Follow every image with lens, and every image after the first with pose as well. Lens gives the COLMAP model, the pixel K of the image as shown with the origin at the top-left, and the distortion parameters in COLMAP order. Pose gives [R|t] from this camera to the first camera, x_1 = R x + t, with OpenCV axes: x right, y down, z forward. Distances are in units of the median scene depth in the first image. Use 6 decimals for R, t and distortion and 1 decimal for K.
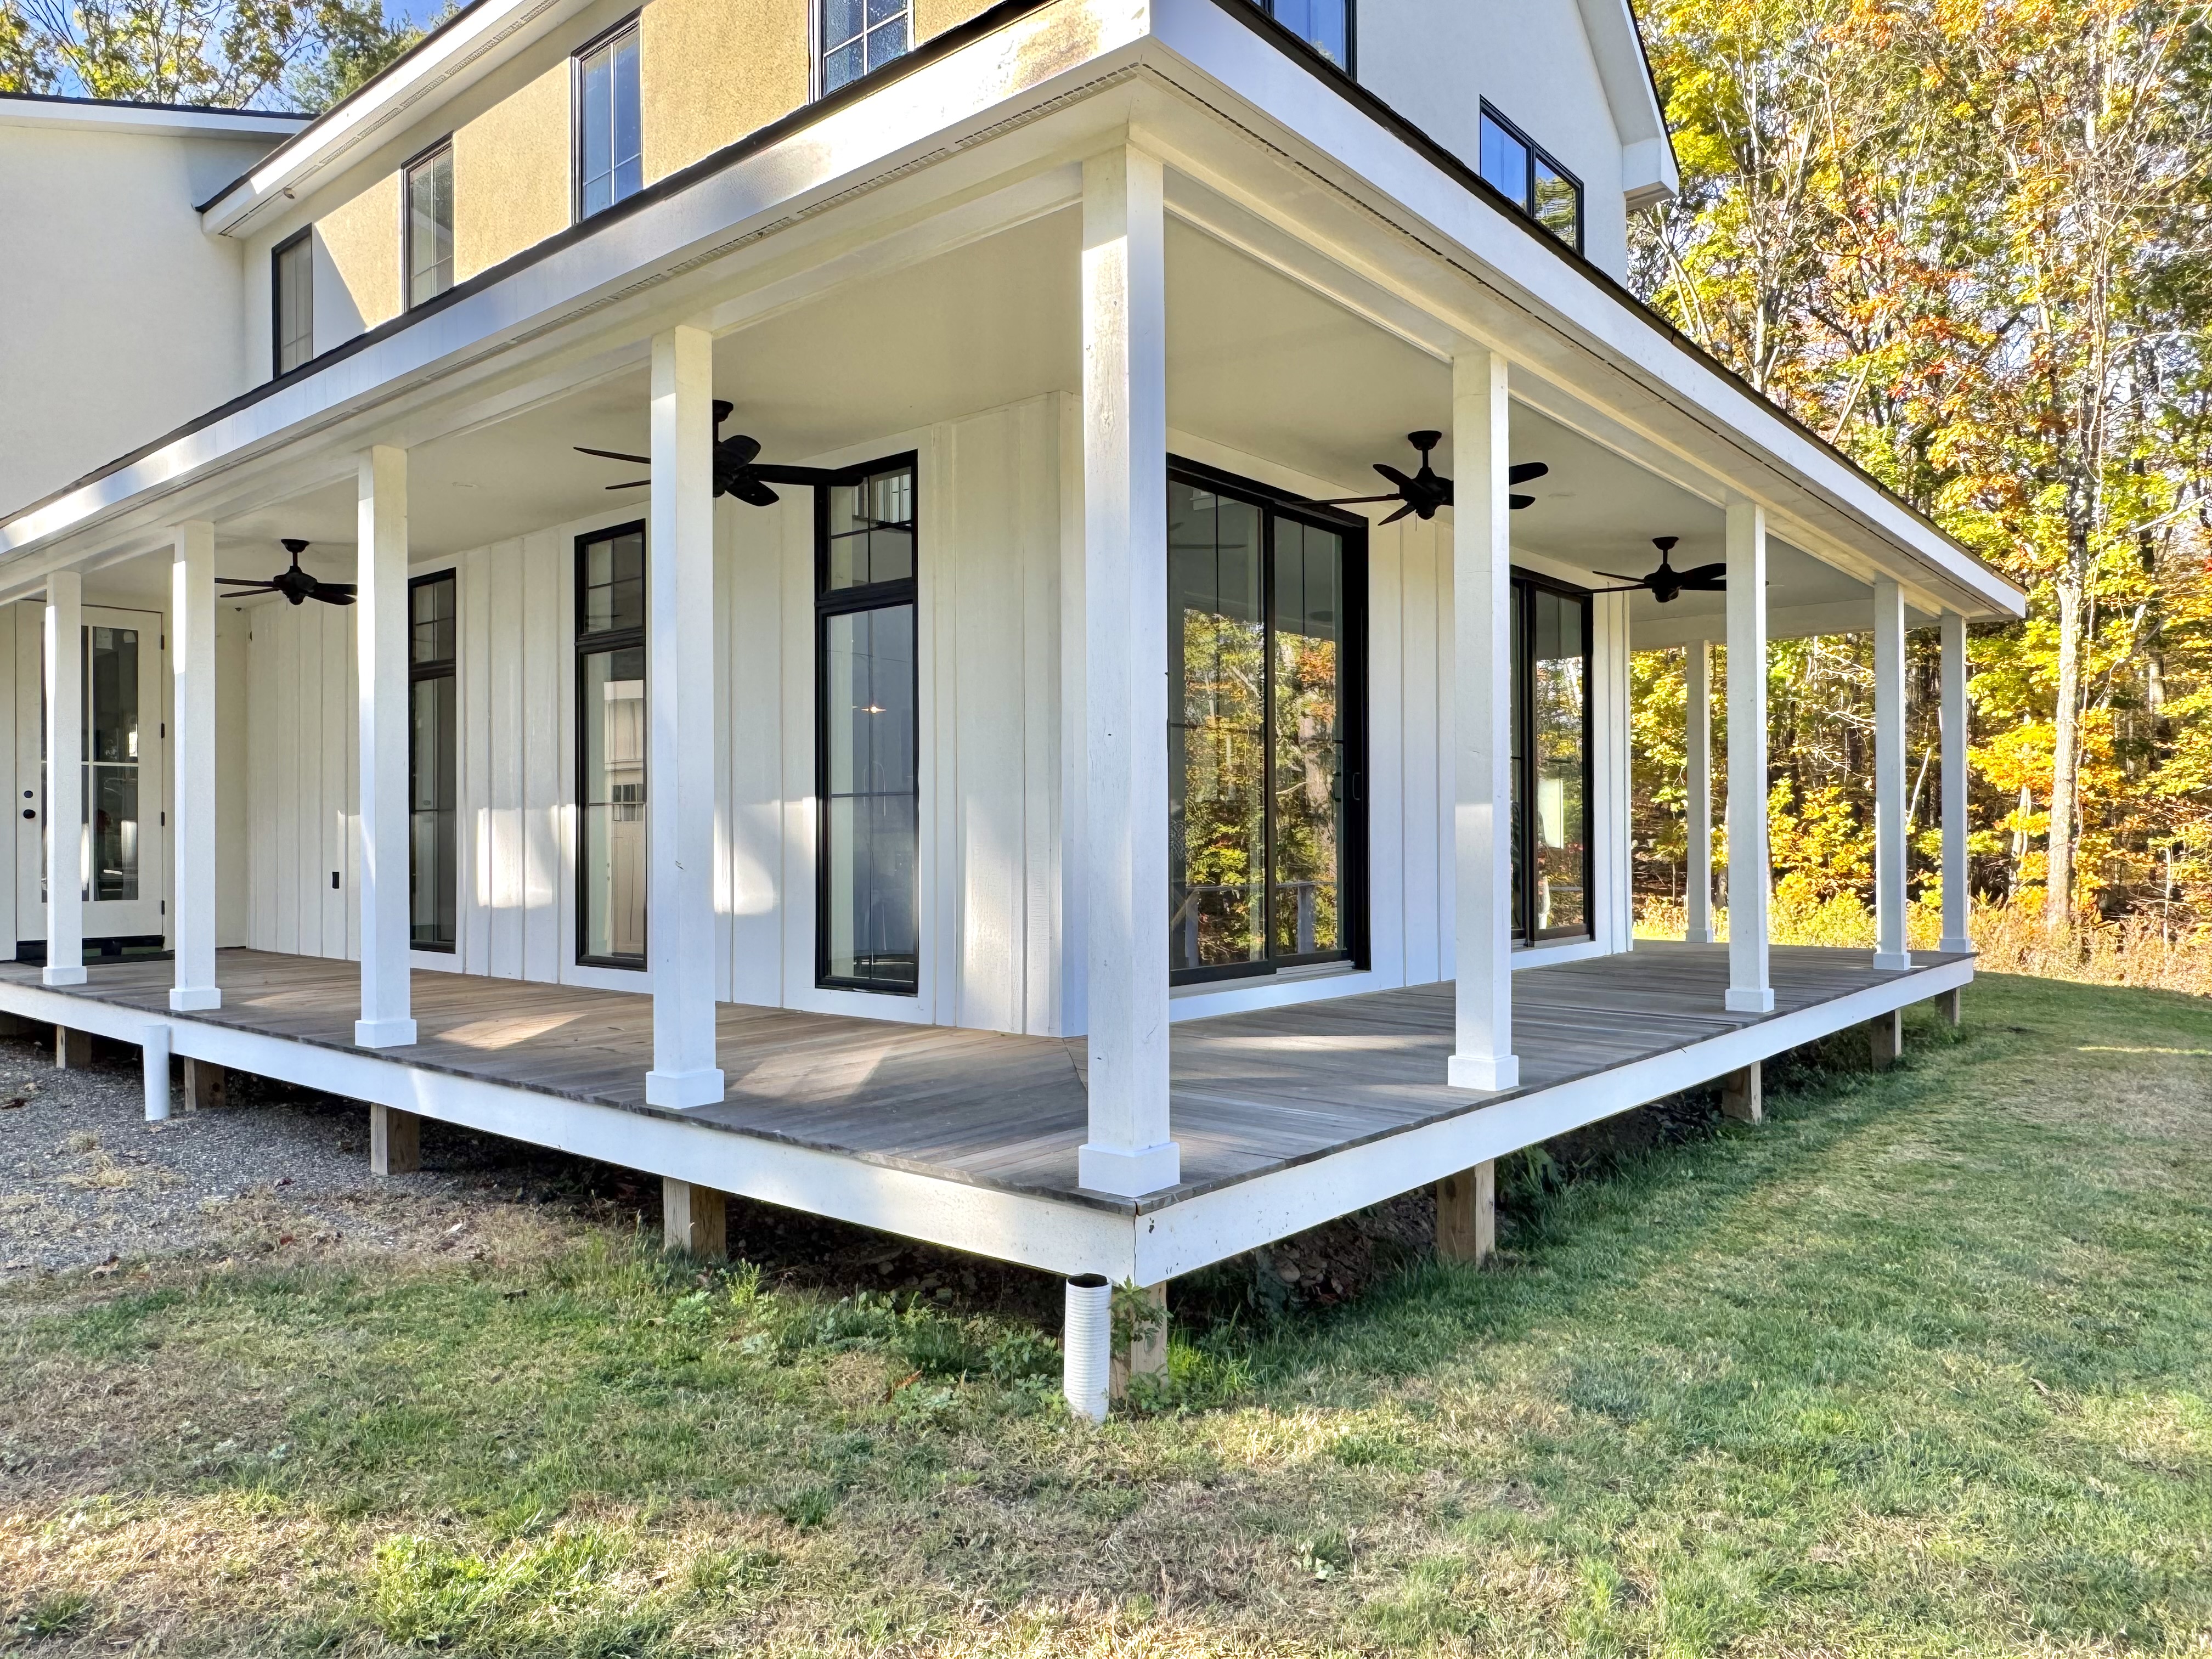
lens RADIAL K [[1476.4, 0, 1106.0], [0, 1476.4, 829.5], [0, 0, 1]] dist [-0.002273, 0.001776]
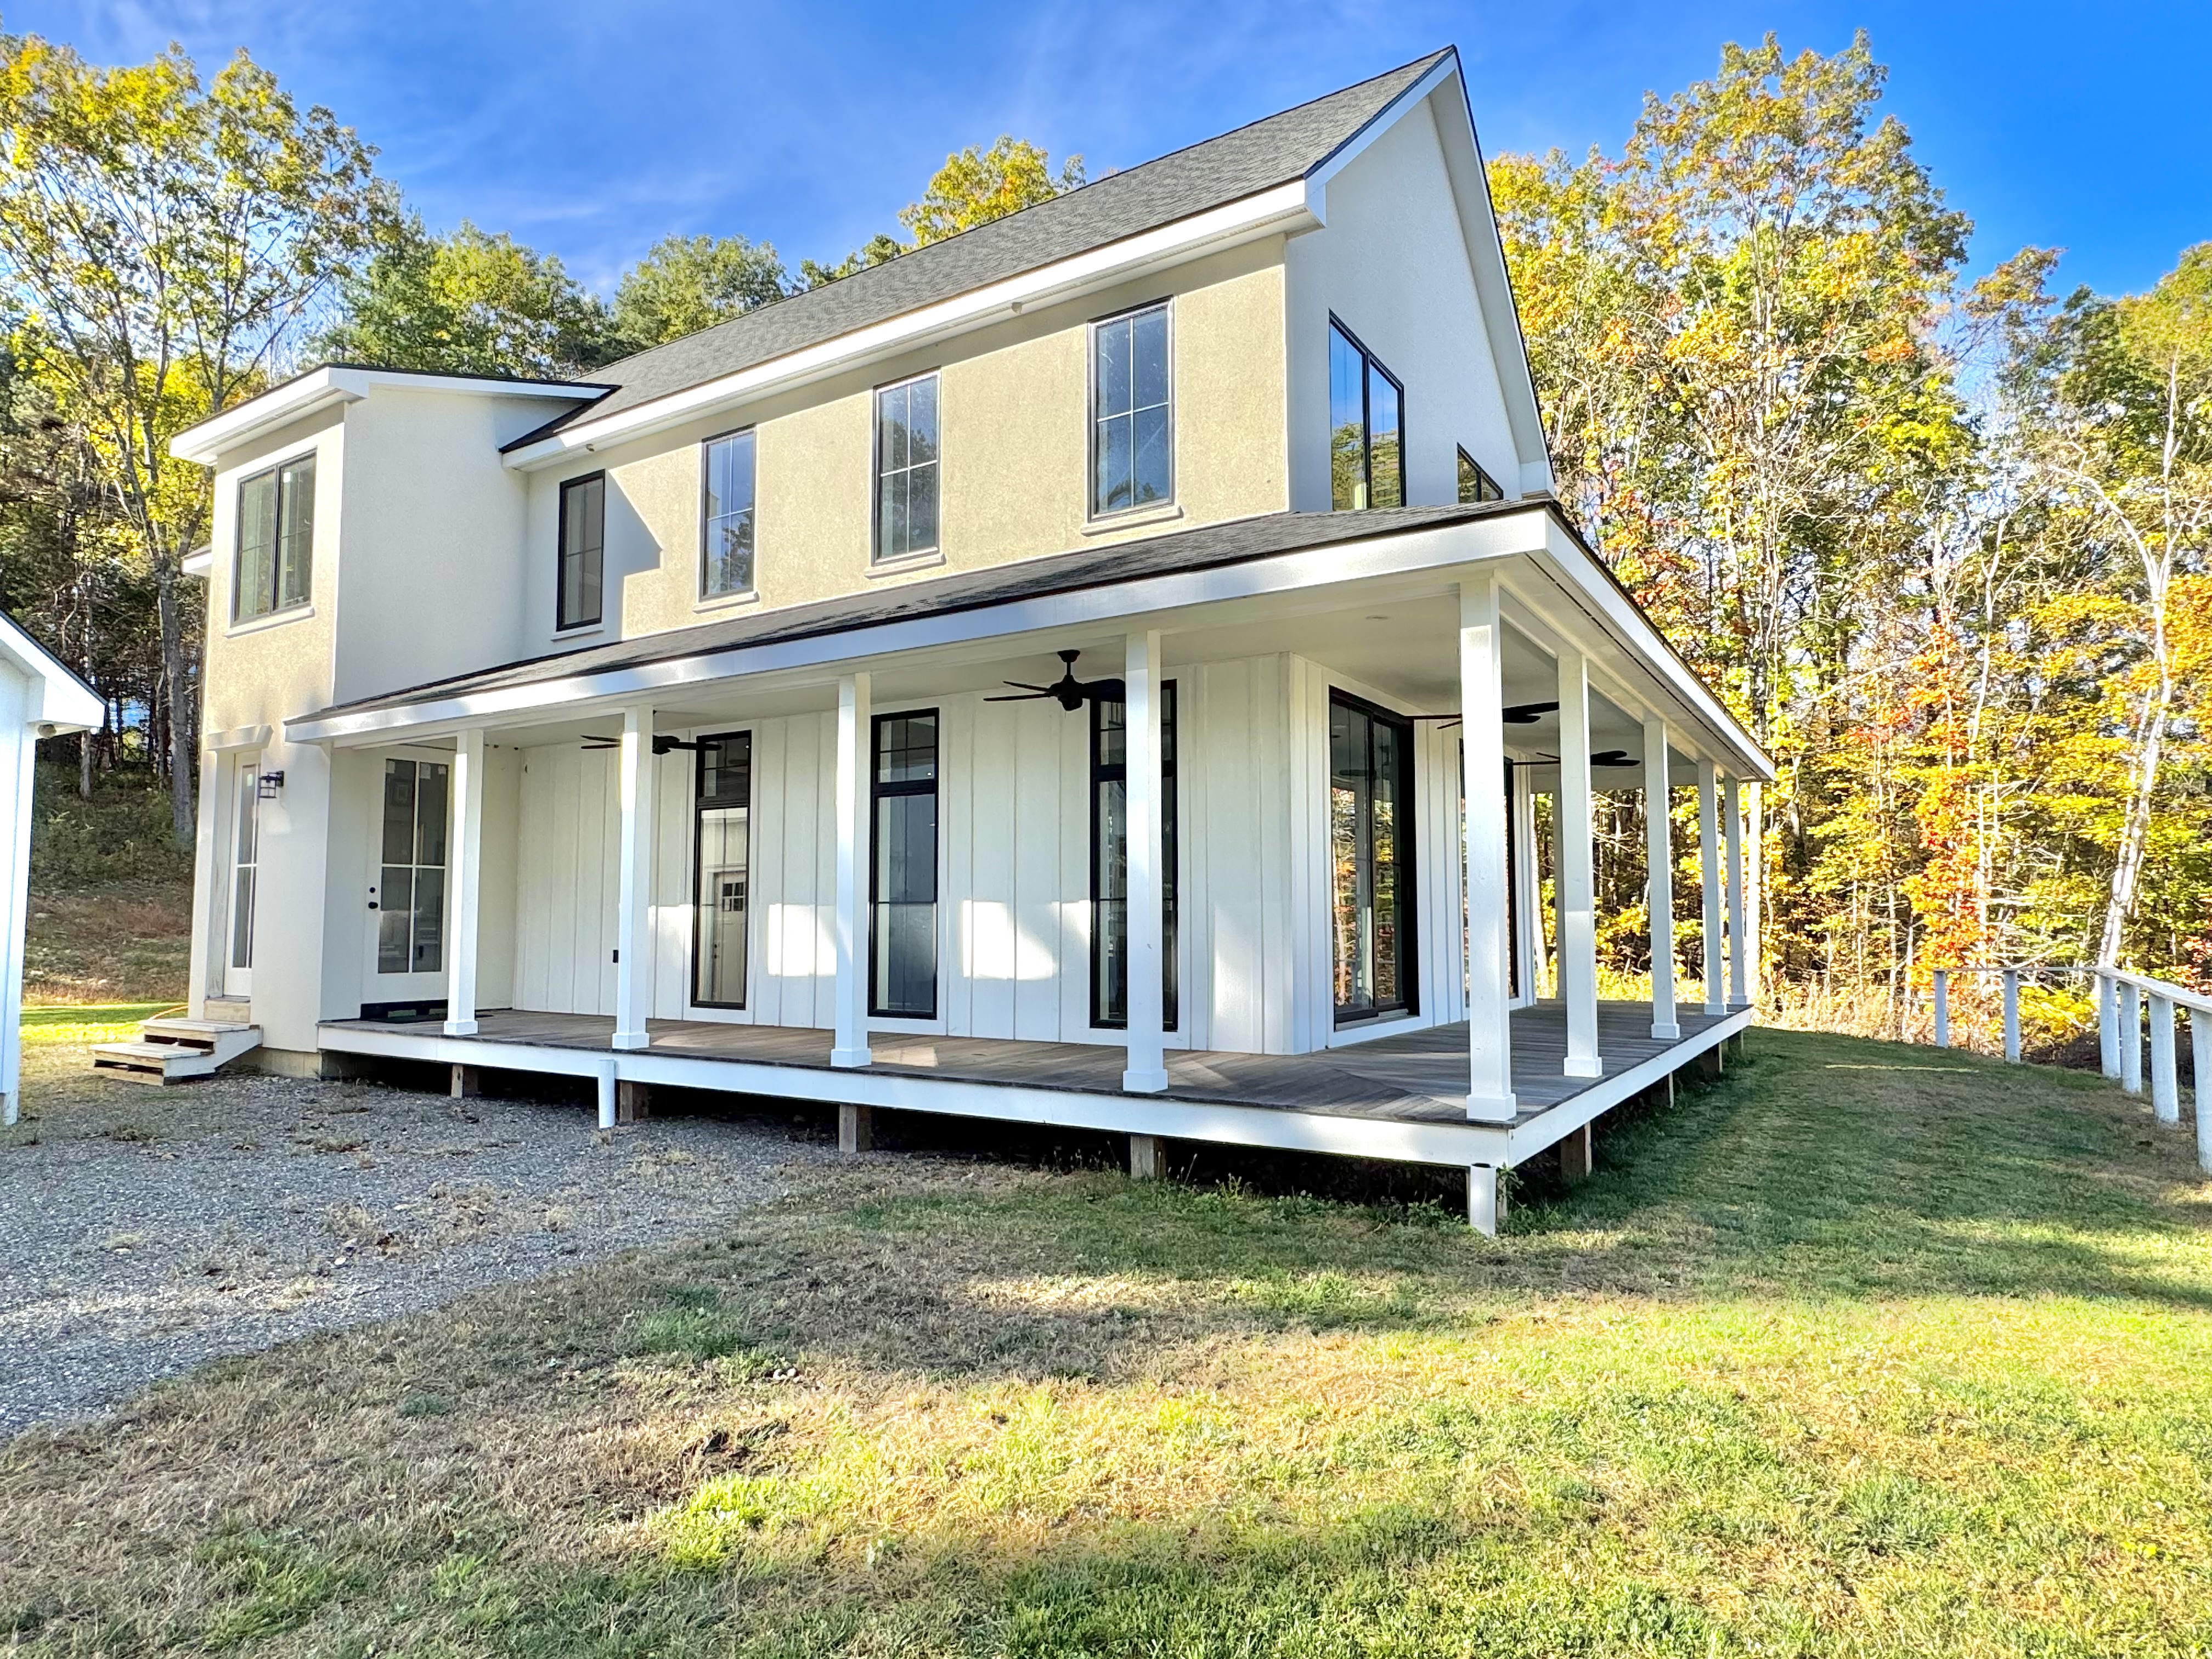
lens RADIAL K [[1262.9, 0, 1106.0], [0, 1262.9, 829.5], [0, 0, 1]] dist [-0.001198, -0.000098]
pose [[0.990871, 0.012887, 0.134197, -0.316922], [-0.003996, 0.997791, -0.066313, -0.007805], [-0.134755, 0.065171, 0.988733, -0.254182]]
